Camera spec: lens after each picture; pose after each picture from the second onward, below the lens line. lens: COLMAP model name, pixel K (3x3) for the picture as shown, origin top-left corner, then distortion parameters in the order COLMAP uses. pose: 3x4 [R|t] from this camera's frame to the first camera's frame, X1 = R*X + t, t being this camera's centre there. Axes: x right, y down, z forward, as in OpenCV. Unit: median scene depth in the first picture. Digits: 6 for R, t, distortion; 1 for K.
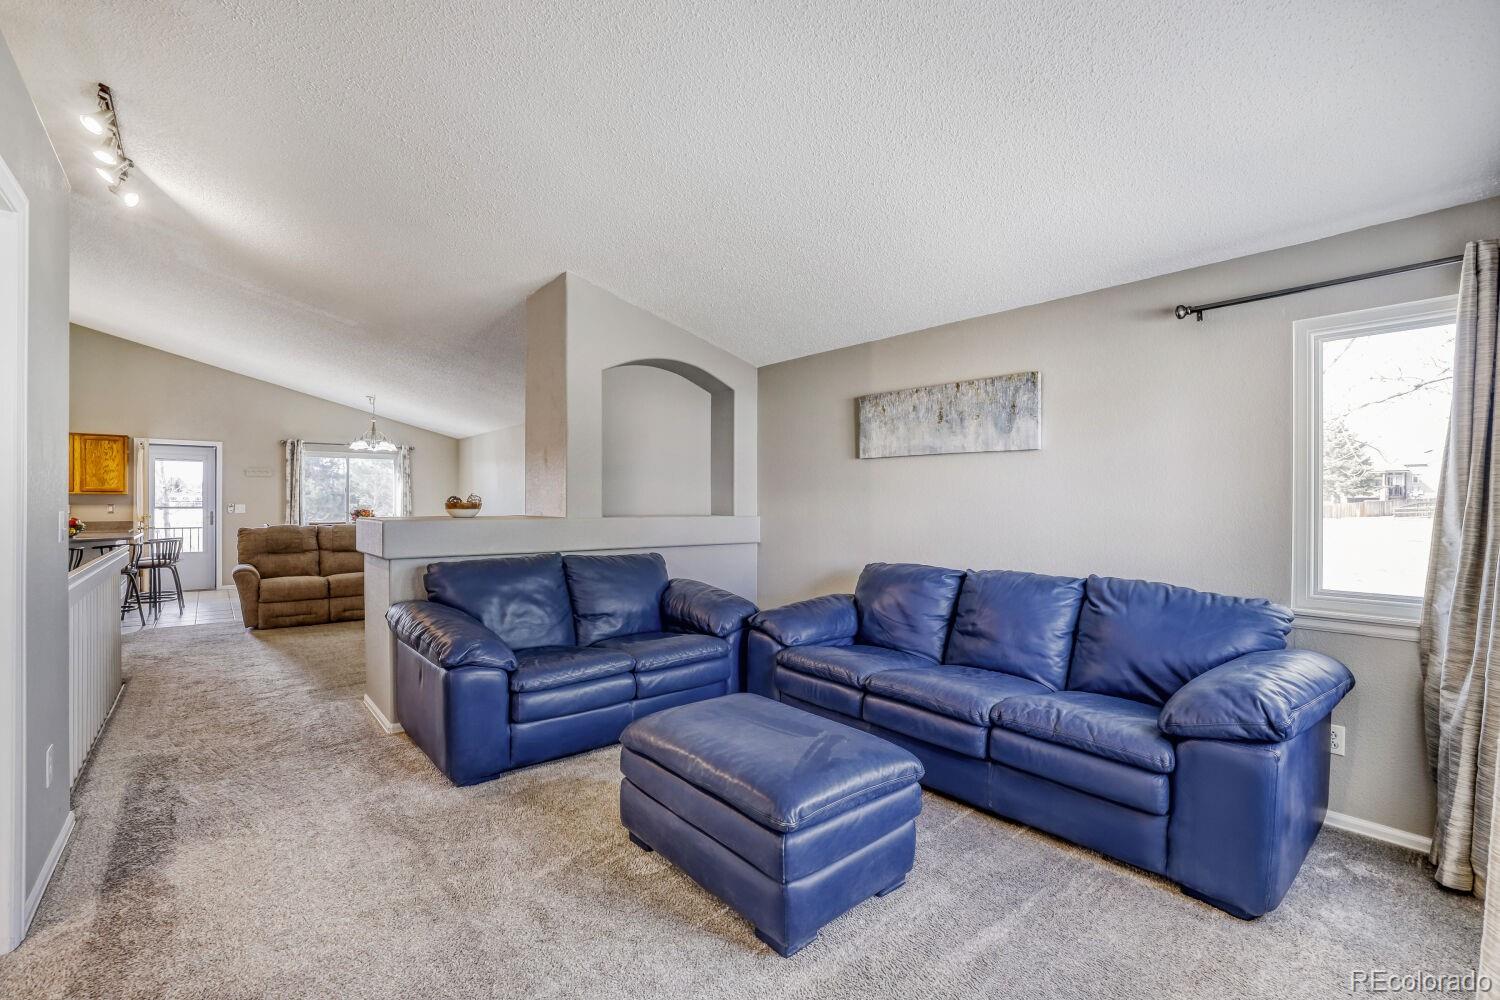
lens RADIAL K [[650.6, 0, 744.8], [0, 650.6, 498.5], [0, 0, 1]] dist [-0.018728, 0.000762]
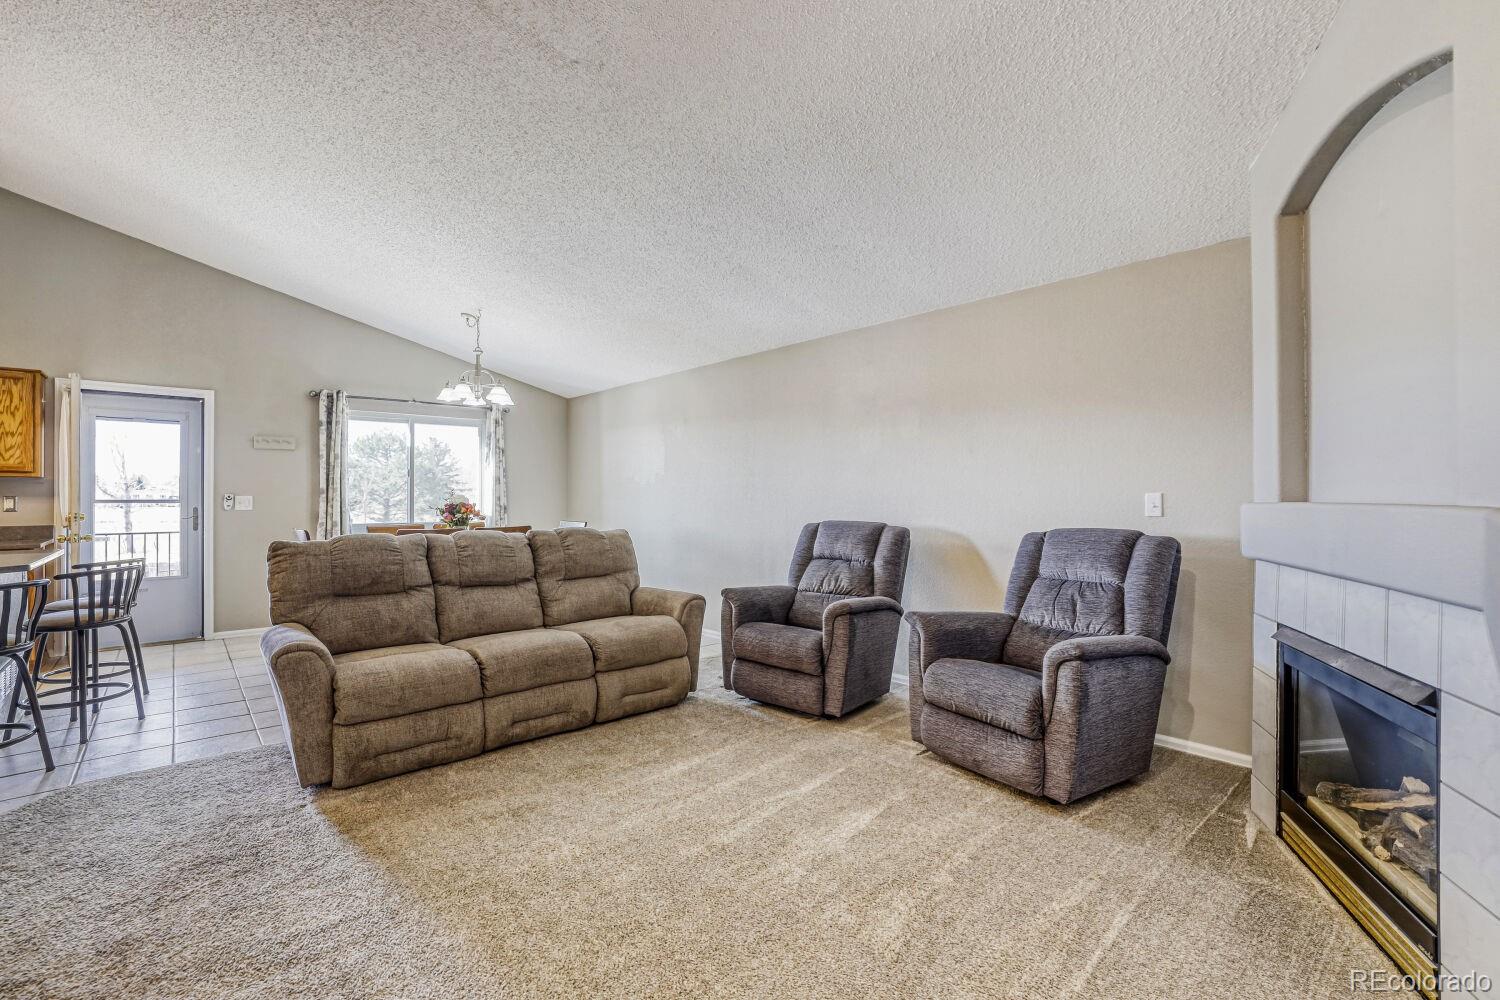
lens RADIAL K [[657.4, 0, 742.5], [0, 657.4, 490.7], [0, 0, 1]] dist [-0.007371, 0.000823]
pose [[0.999784, -0.004262, 0.020334, -0.451054], [0.004329, 0.999985, -0.003220, 0.011475], [-0.020320, 0.003307, 0.999788, 0.515944]]
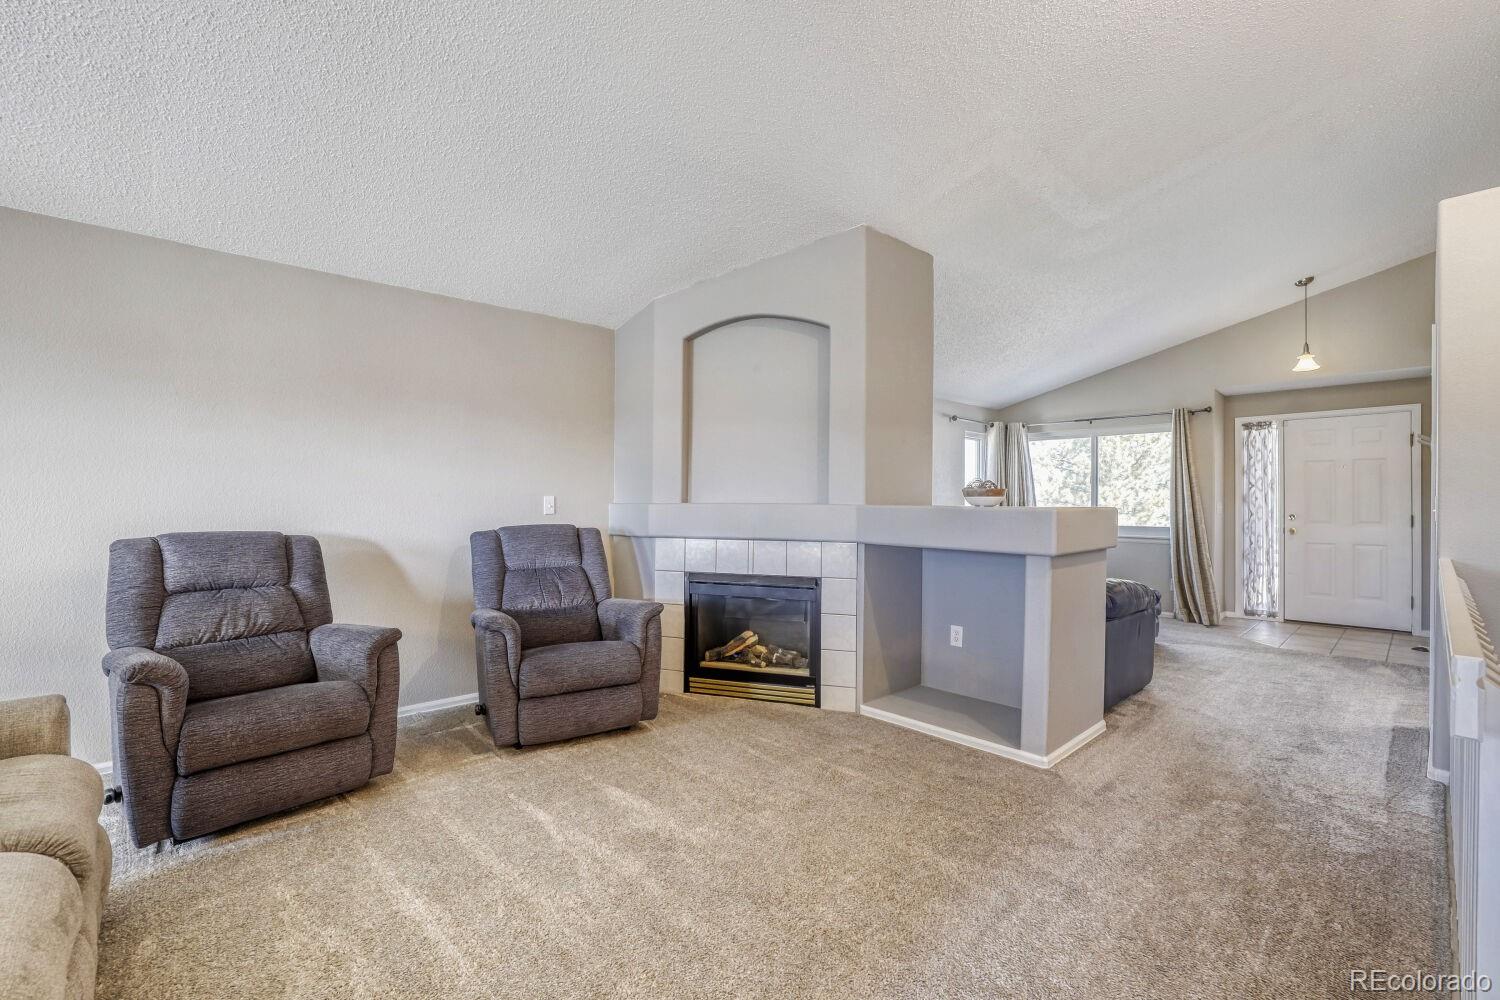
lens RADIAL K [[650.6, 0, 744.8], [0, 650.6, 498.5], [0, 0, 1]] dist [-0.018728, 0.000762]
pose [[-0.033194, 0.001135, 0.999448, -0.752635], [-0.016921, 0.999855, -0.001697, 0.012759], [-0.999306, -0.016968, -0.033170, 0.802881]]
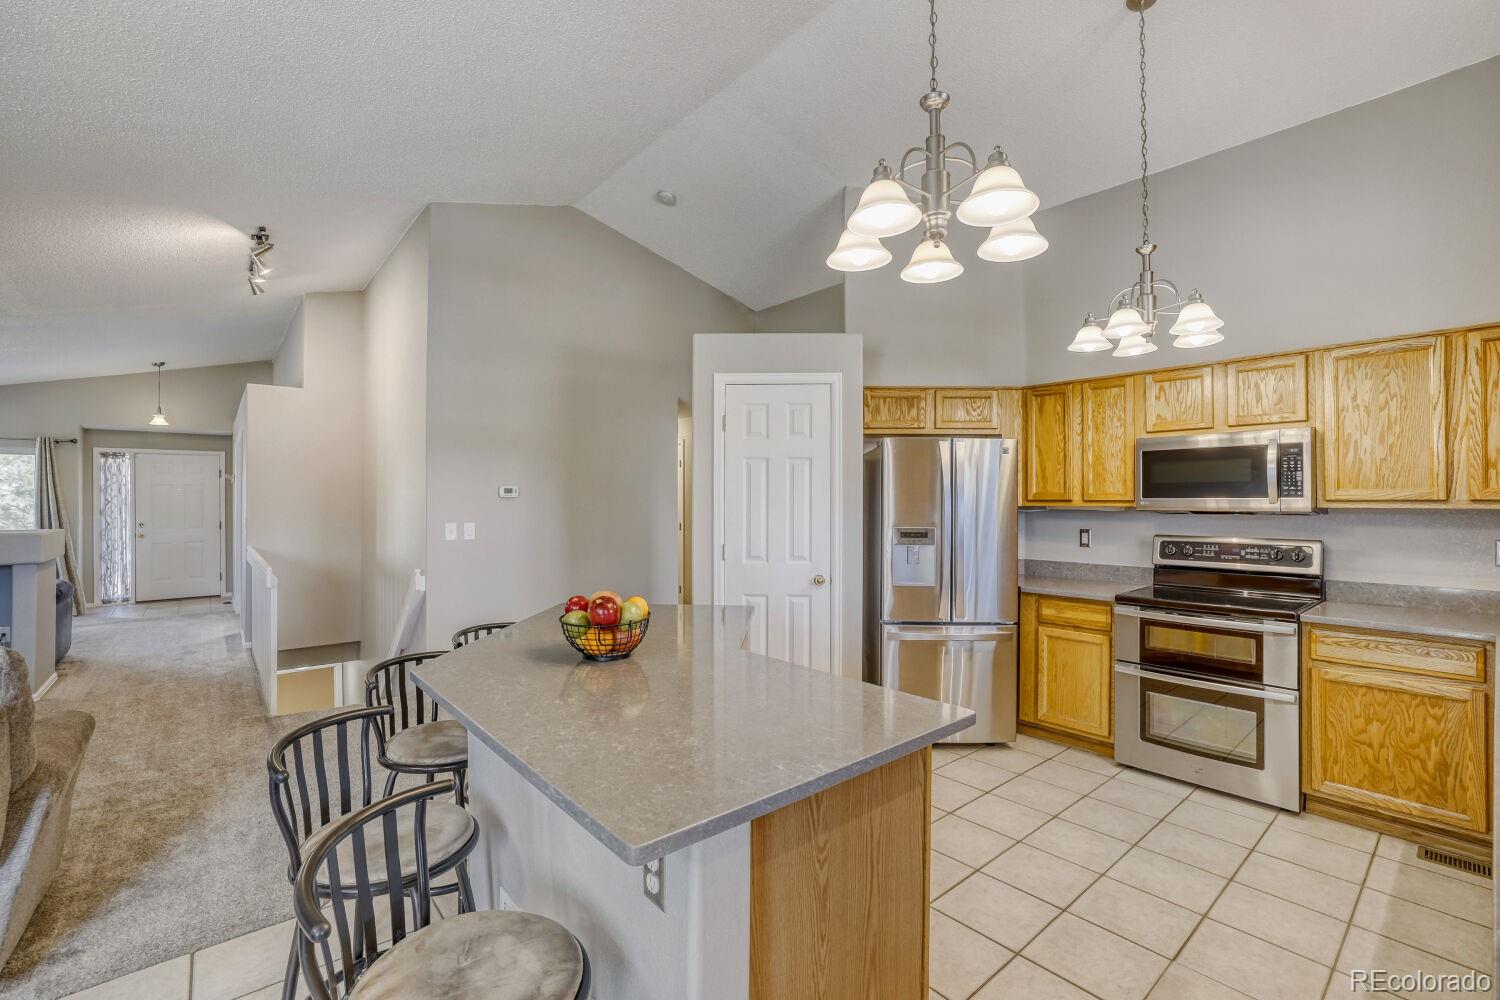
lens RADIAL K [[650.6, 0, 744.8], [0, 650.6, 498.5], [0, 0, 1]] dist [-0.018728, 0.000762]
pose [[-0.999730, -0.000989, 0.023221, -1.061402], [-0.001320, 0.999898, -0.014227, -0.011518], [-0.023204, -0.014253, -0.999629, 1.206852]]
